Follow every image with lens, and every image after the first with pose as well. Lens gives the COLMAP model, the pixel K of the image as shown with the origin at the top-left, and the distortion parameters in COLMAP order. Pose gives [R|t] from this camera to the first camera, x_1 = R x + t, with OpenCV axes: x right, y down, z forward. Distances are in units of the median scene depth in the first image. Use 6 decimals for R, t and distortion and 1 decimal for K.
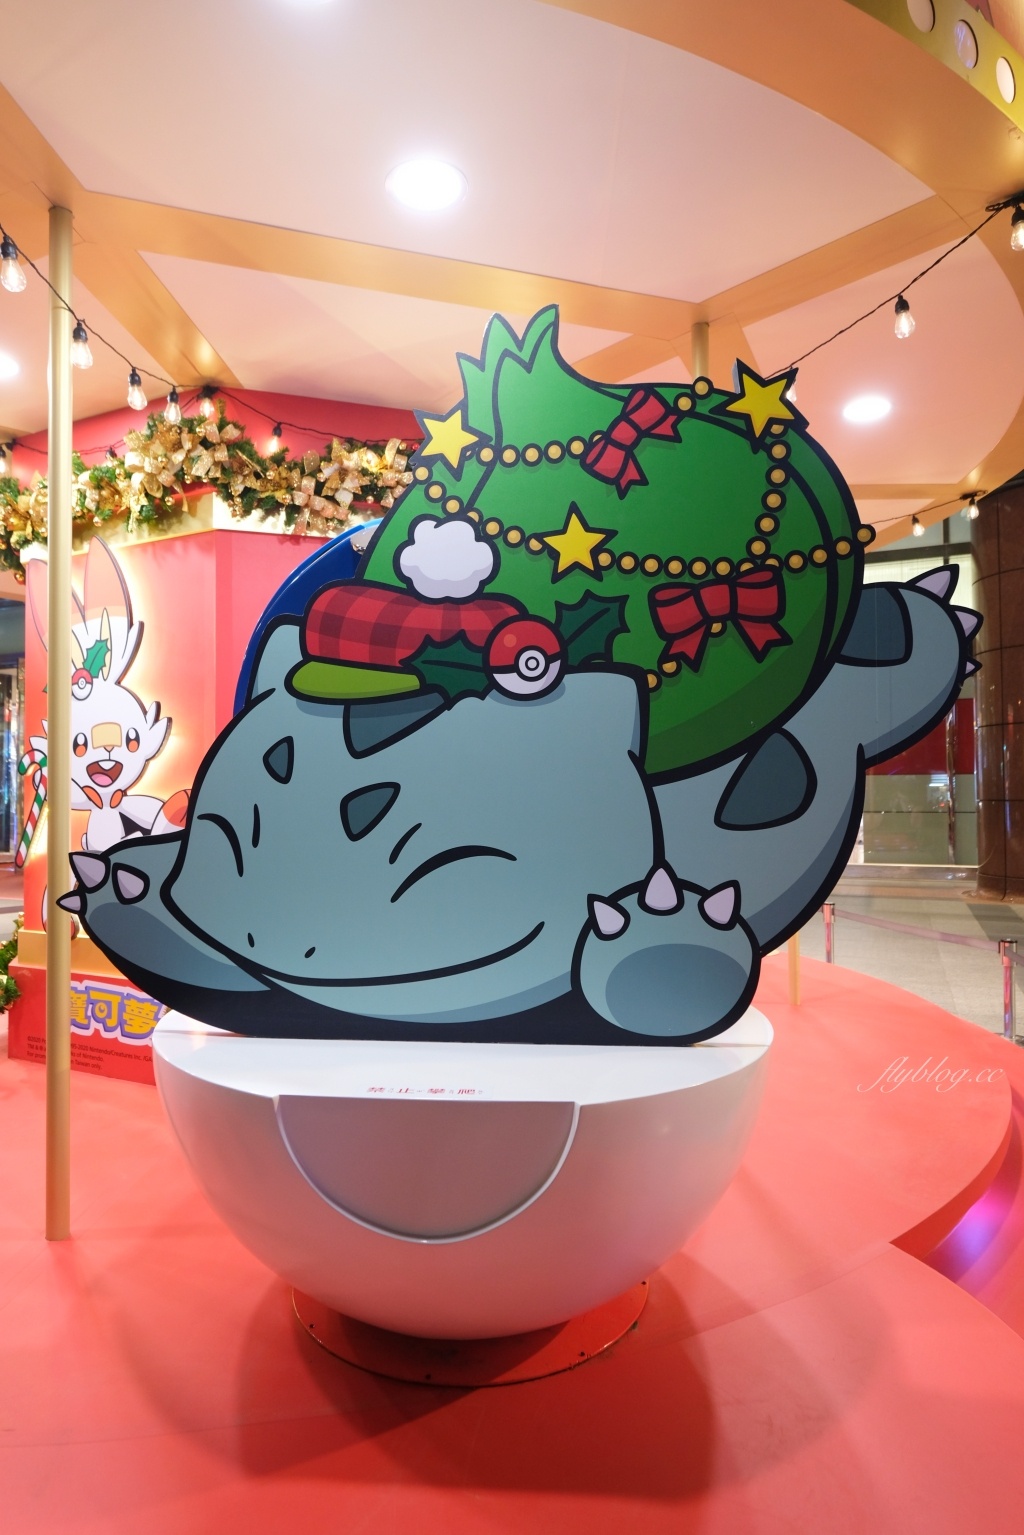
lens RADIAL K [[906.4, 0, 504.7], [0, 906.4, 768.4], [0, 0, 1]] dist [-0.002470, -0.001627]
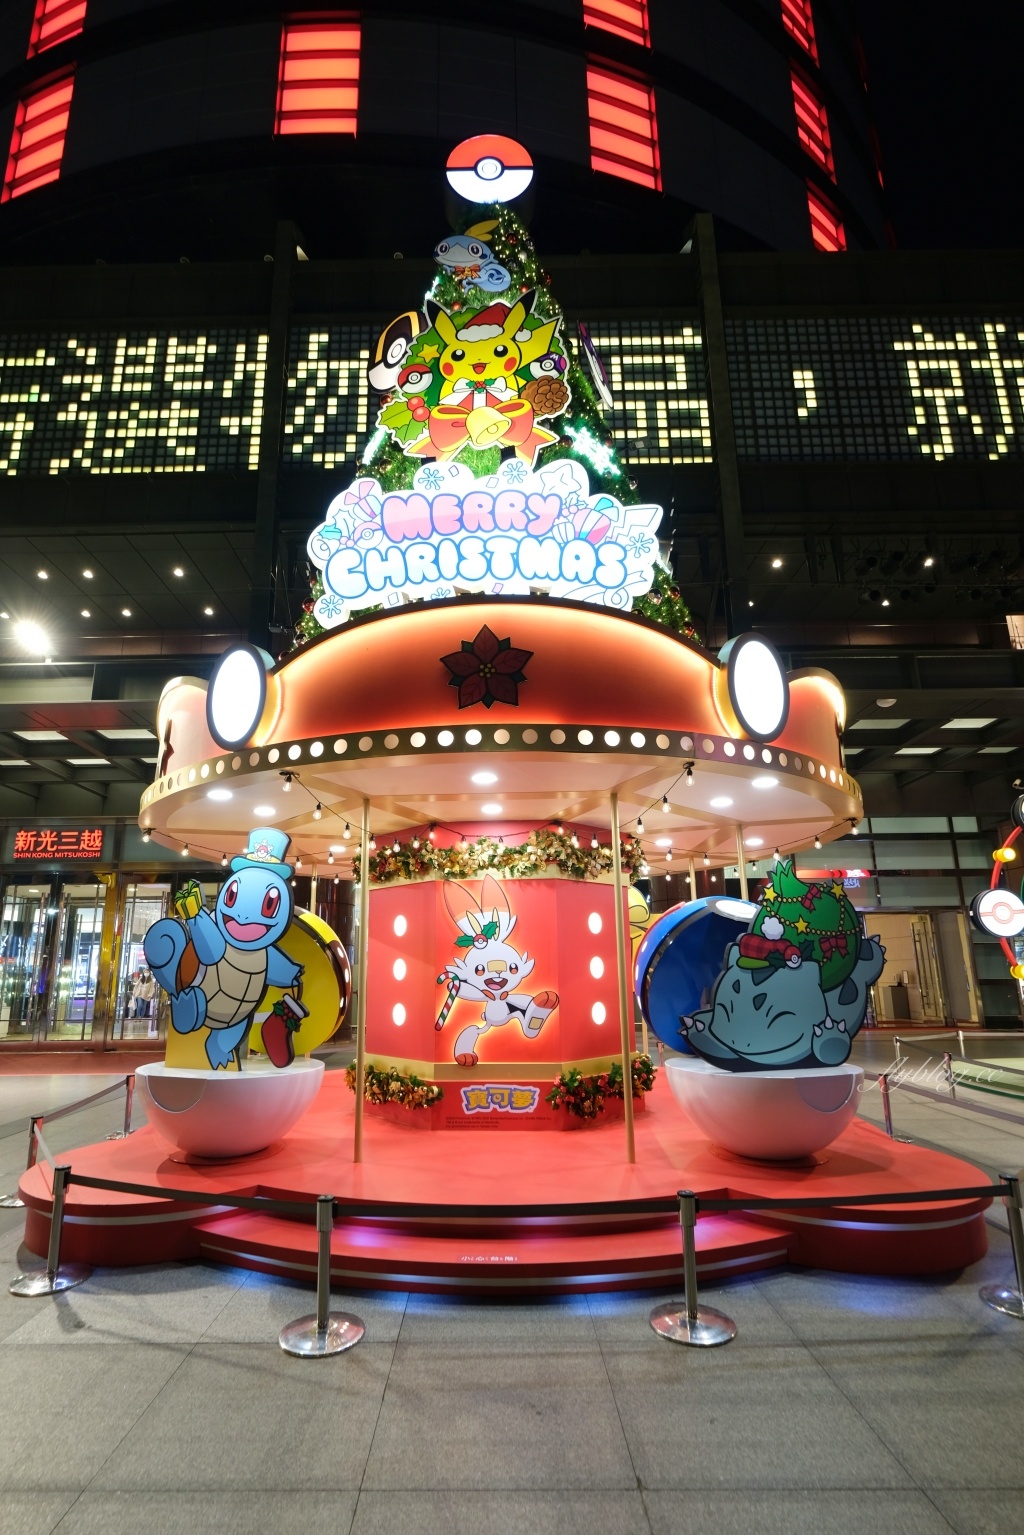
lens RADIAL K [[703.9, 0, 488.9], [0, 703.9, 819.6], [0, 0, 1]] dist [-0.003352, -0.001661]
pose [[0.921932, 0.080642, 0.378865, -2.173329], [-0.007539, 0.981639, -0.190597, -0.114933], [-0.387279, 0.172861, 0.905612, -1.146986]]
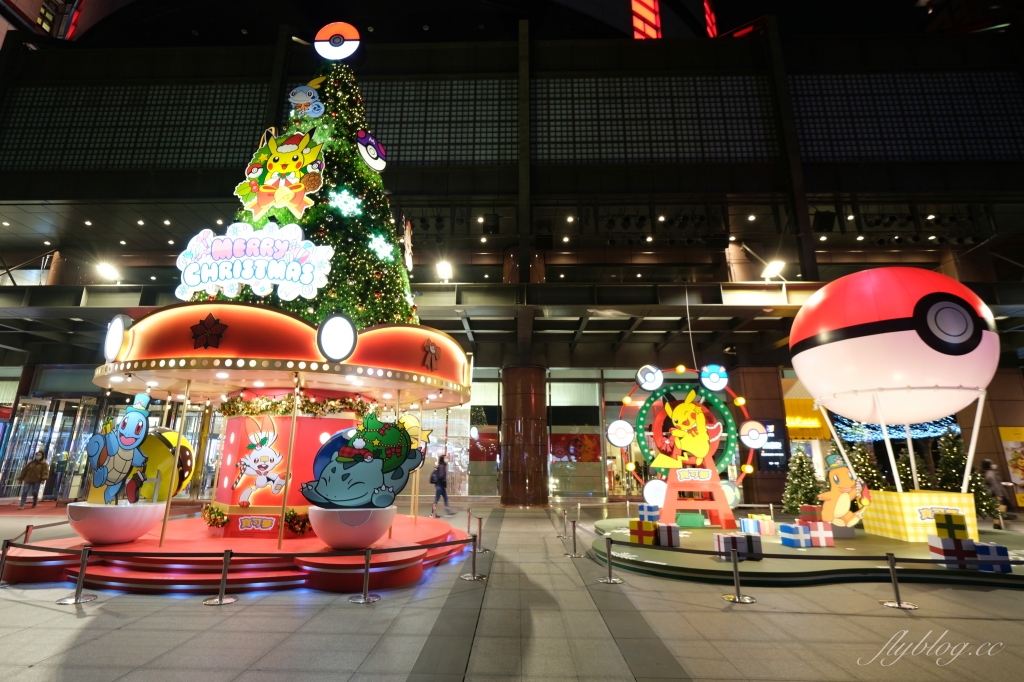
lens RADIAL K [[500.1, 0, 504.2], [0, 500.1, 326.5], [0, 0, 1]] dist [0.004342, -0.000860]
pose [[0.930199, 0.110885, 0.349907, -0.524091], [-0.024302, 0.969792, -0.242720, -0.192382], [-0.366251, 0.217274, 0.904794, -3.589536]]
